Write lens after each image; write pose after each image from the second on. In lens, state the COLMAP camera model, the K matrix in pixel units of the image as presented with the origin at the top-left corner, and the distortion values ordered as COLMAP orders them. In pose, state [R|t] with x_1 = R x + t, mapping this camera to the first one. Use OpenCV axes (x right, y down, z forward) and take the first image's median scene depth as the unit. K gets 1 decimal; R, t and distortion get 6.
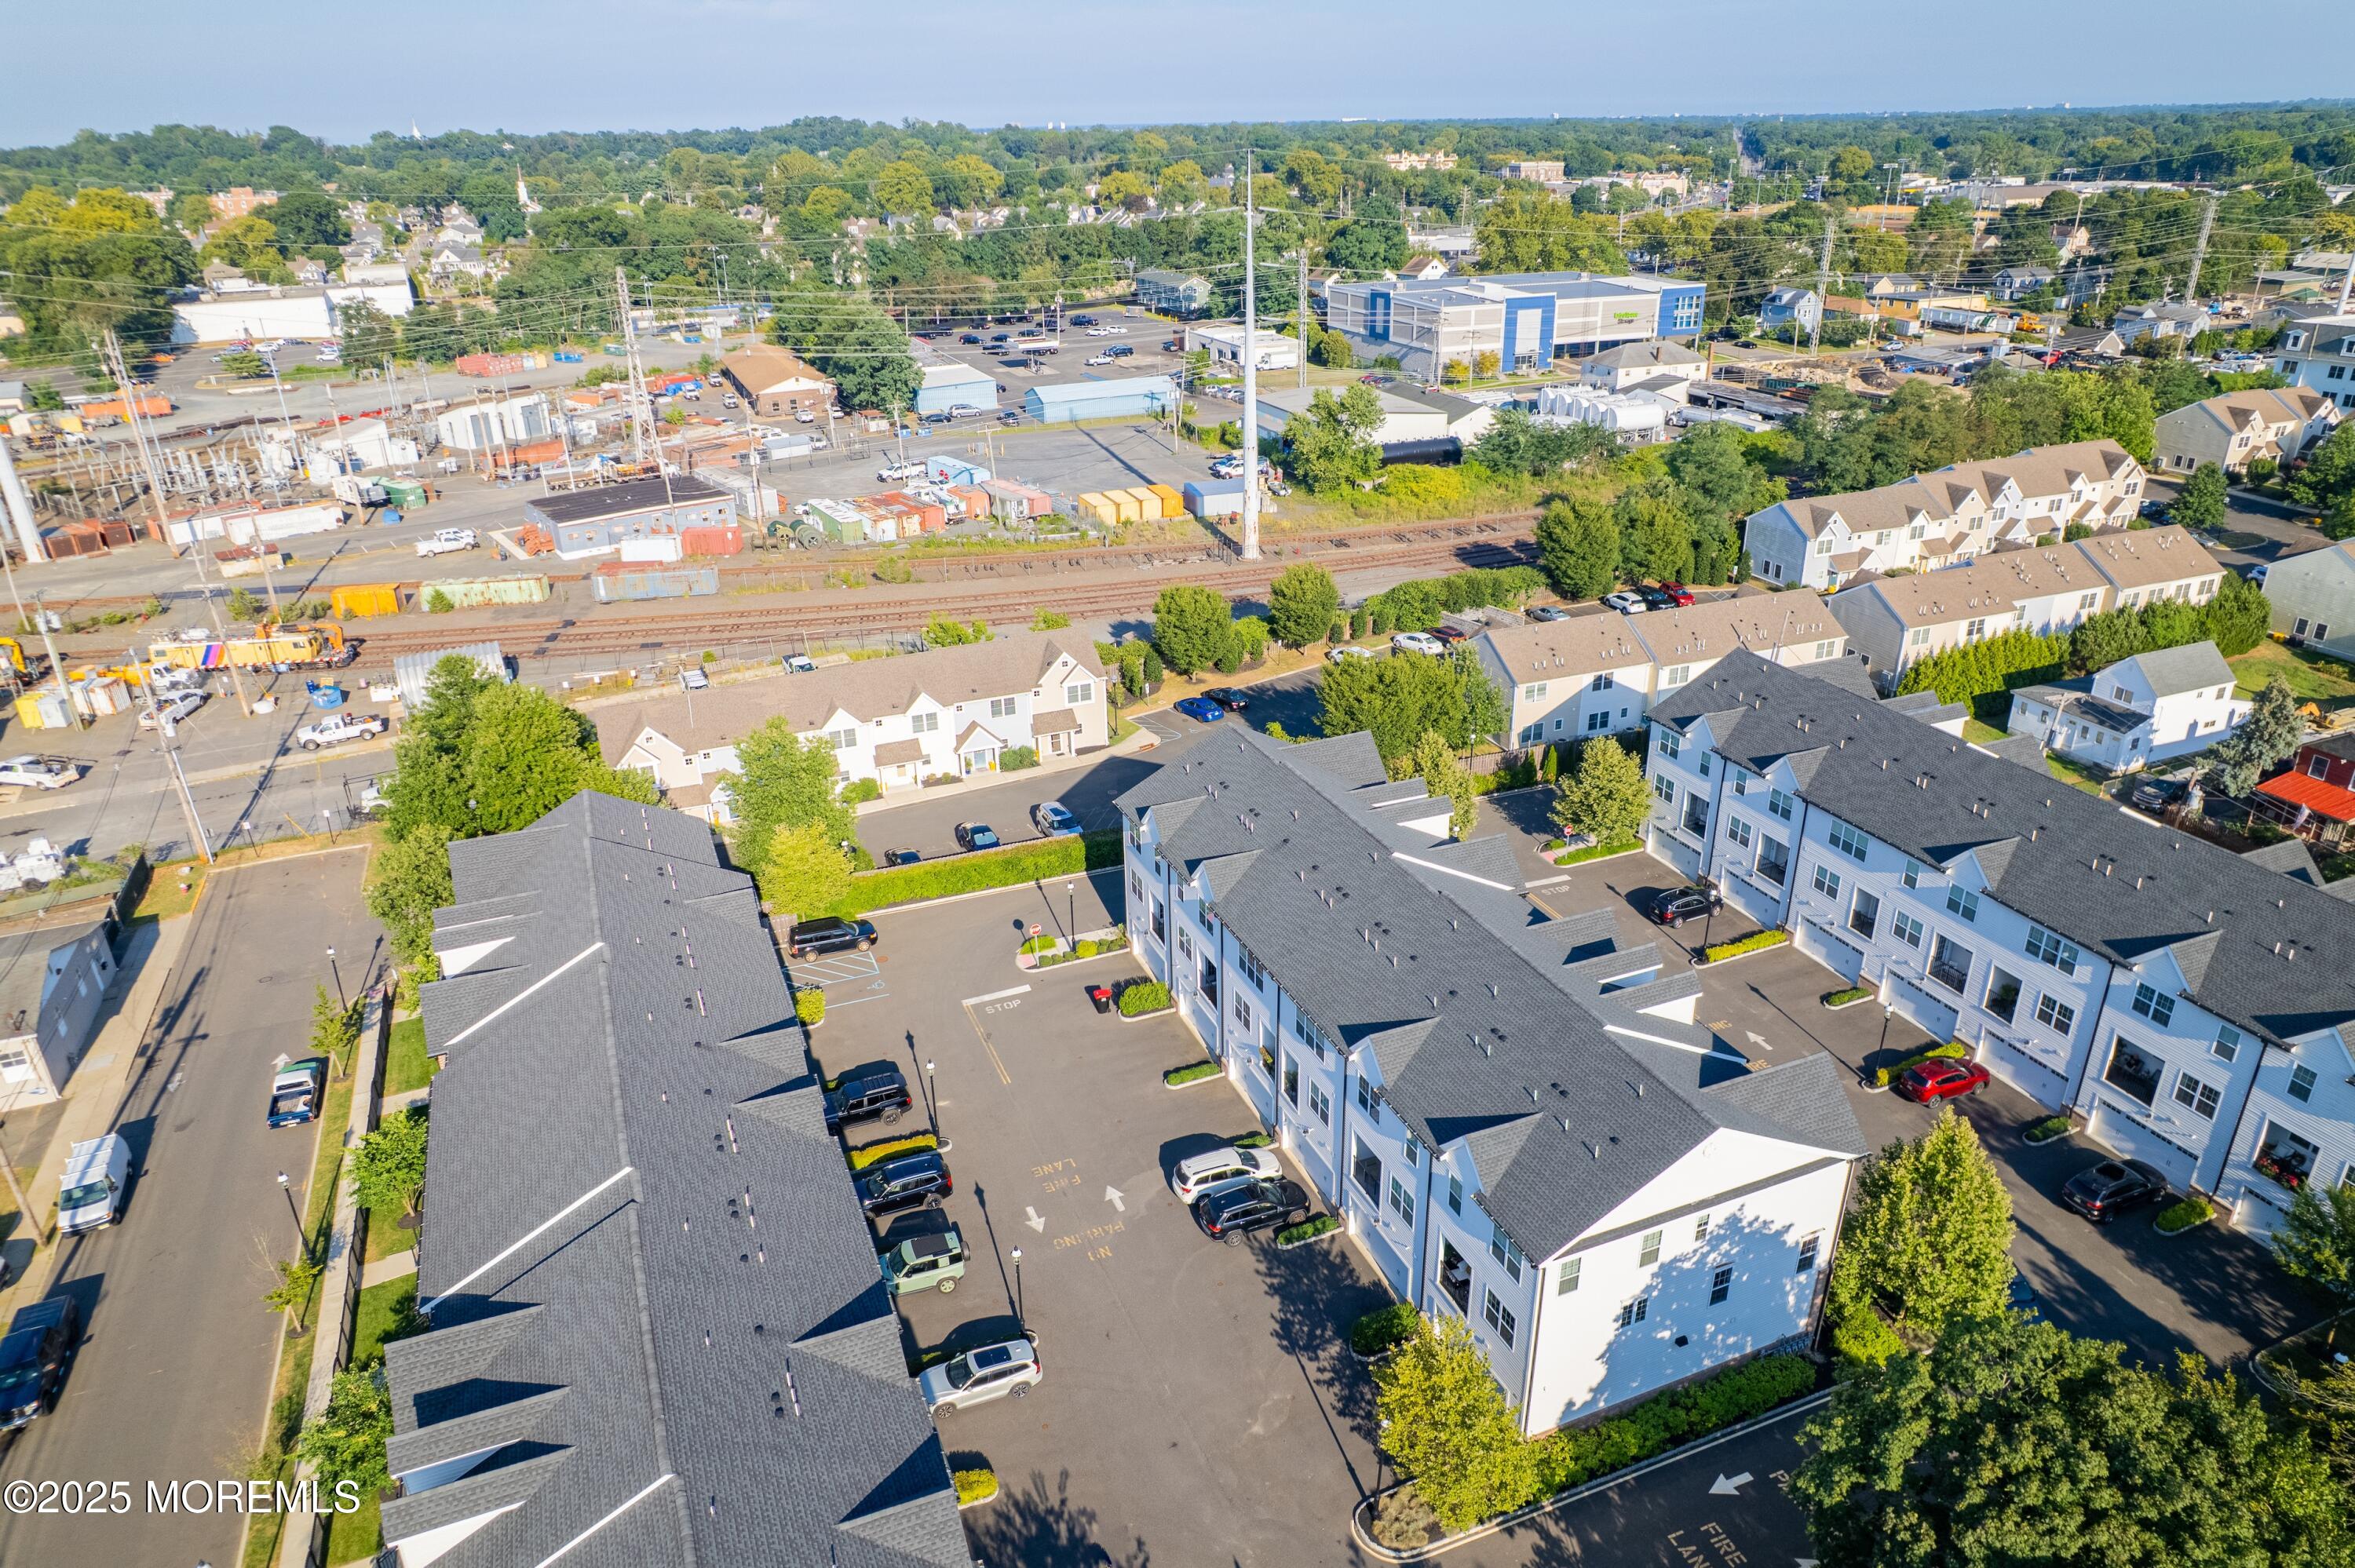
lens RADIAL K [[1513.2, 0, 1166.2], [0, 1513.2, 810.3], [0, 0, 1]] dist [-0.071311, 0.063594]
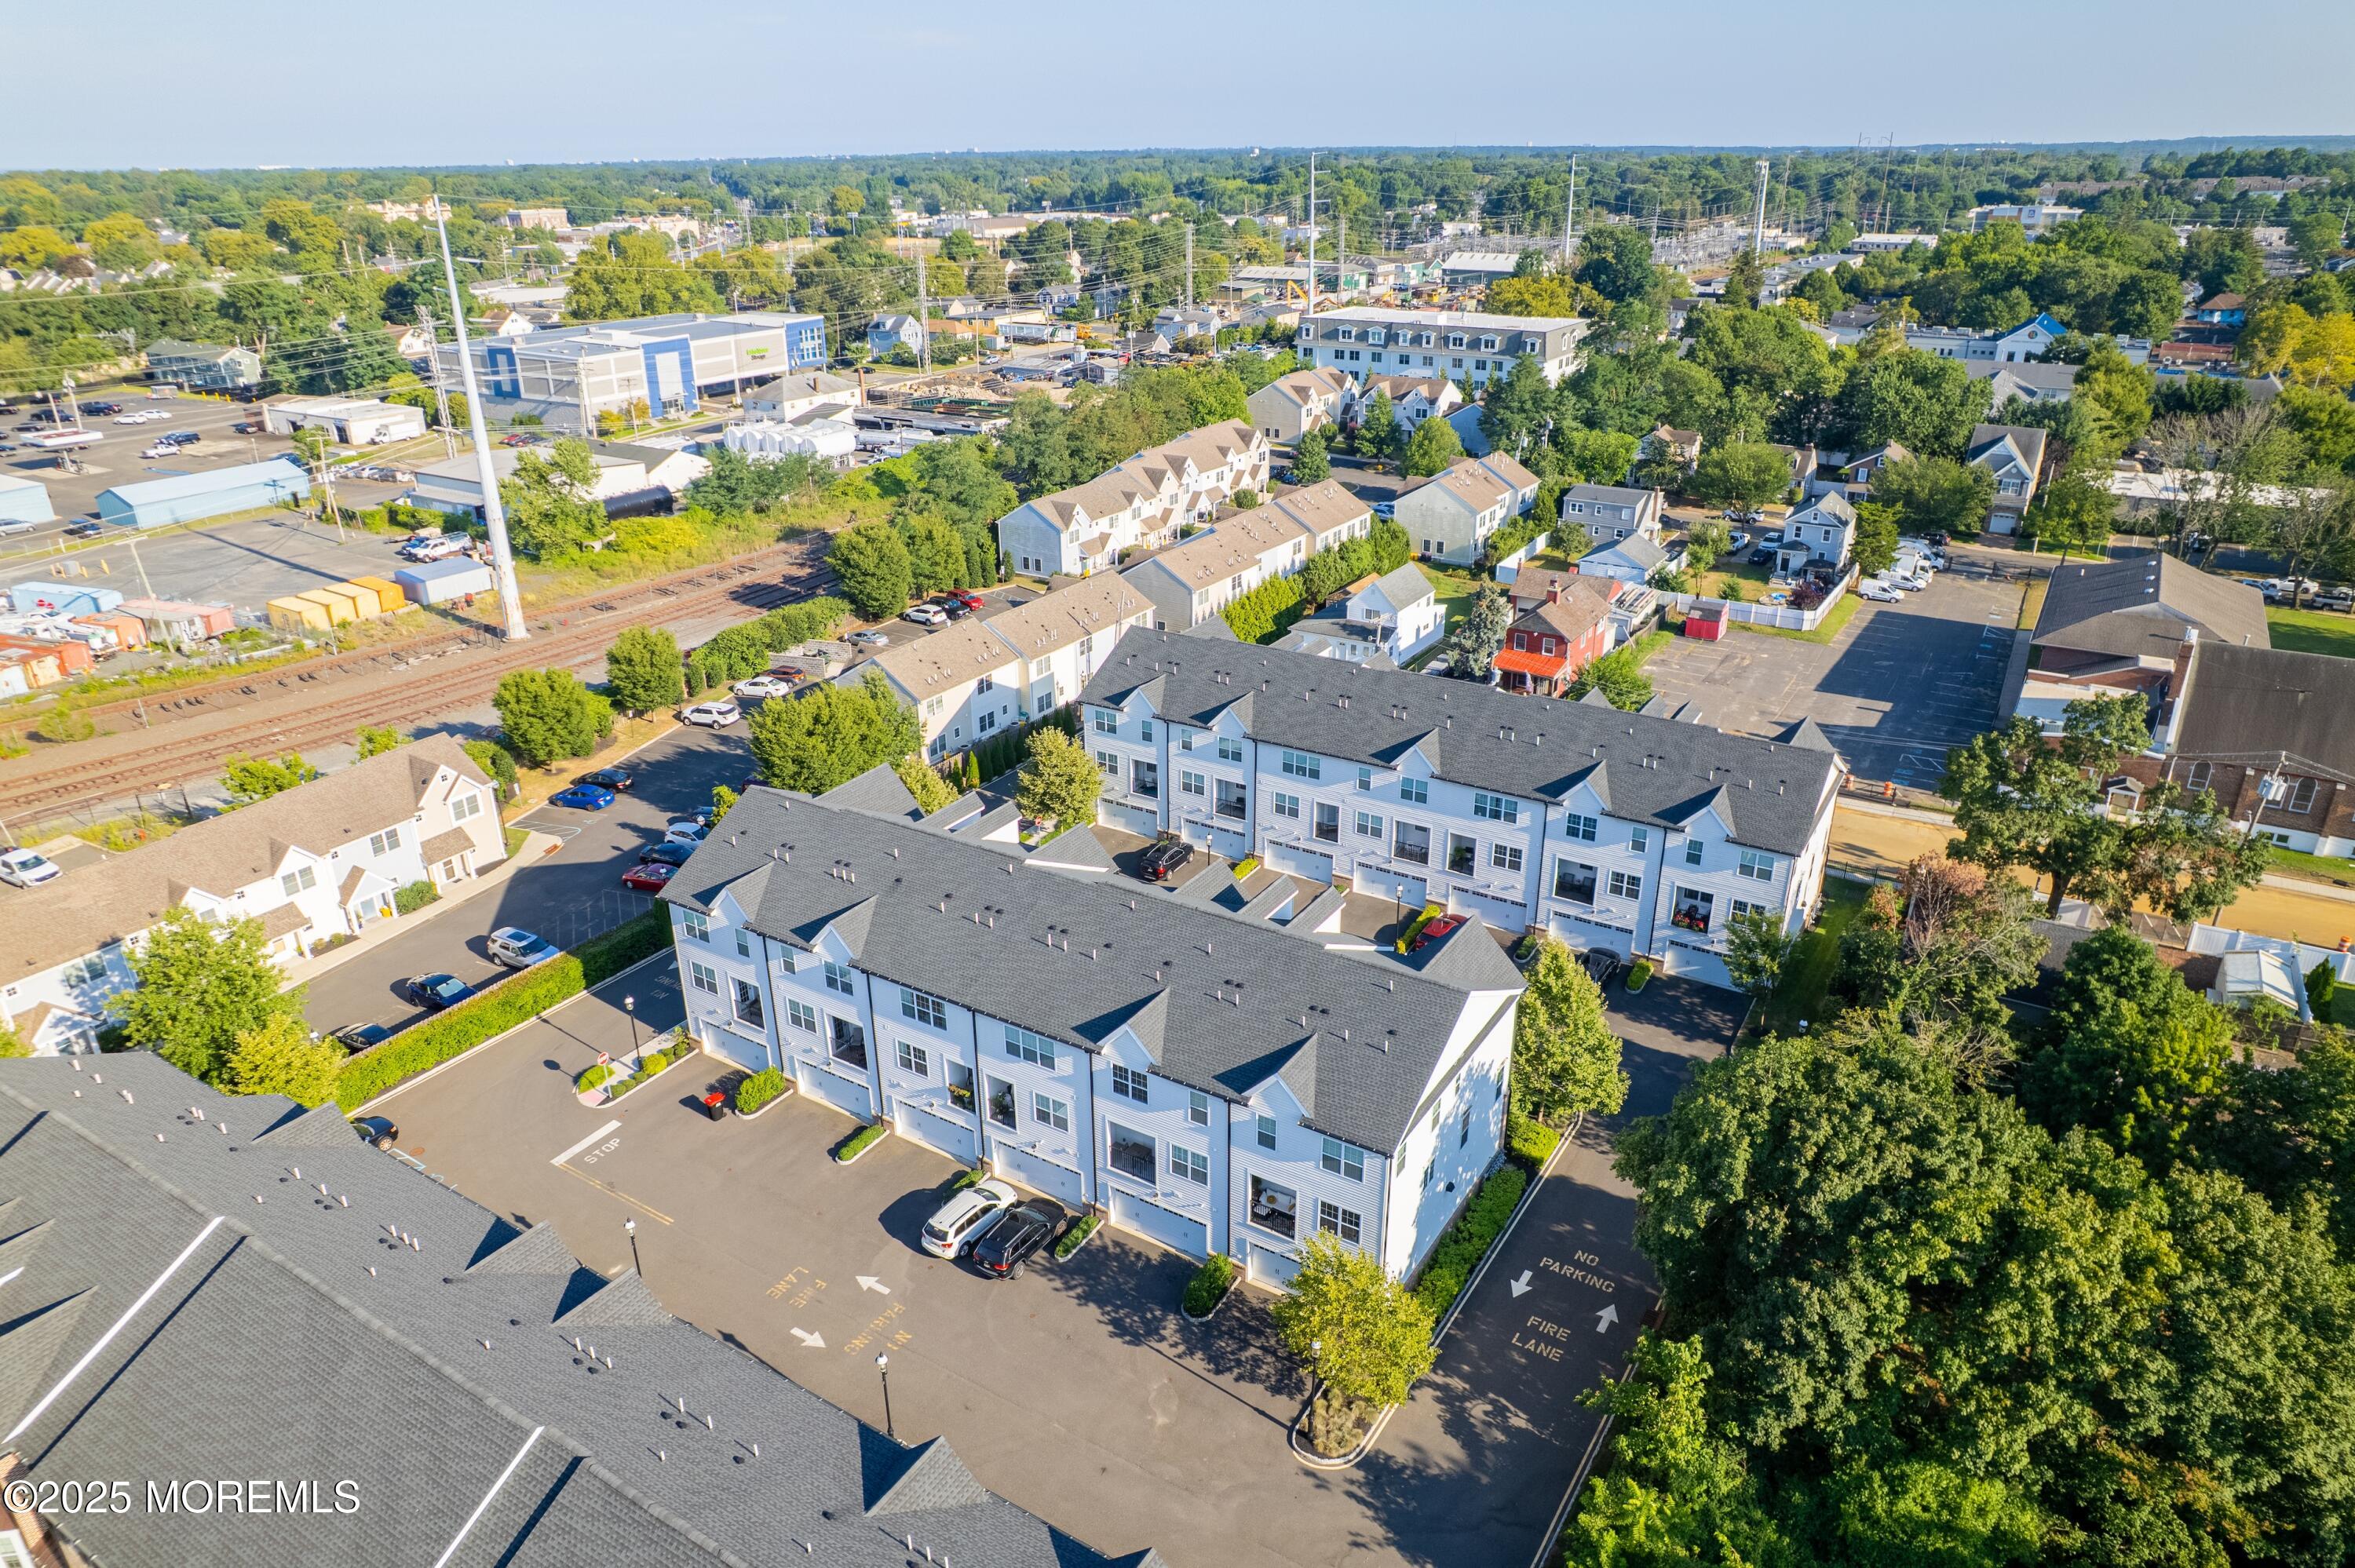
lens RADIAL K [[1513.2, 0, 1163.5], [0, 1513.2, 809.1], [0, 0, 1]] dist [-0.071311, 0.063594]
pose [[0.812923, -0.226003, 0.536730, -0.196832], [0.240047, 0.969729, 0.044757, -0.018205], [-0.530598, 0.092457, 0.842566, 0.050350]]
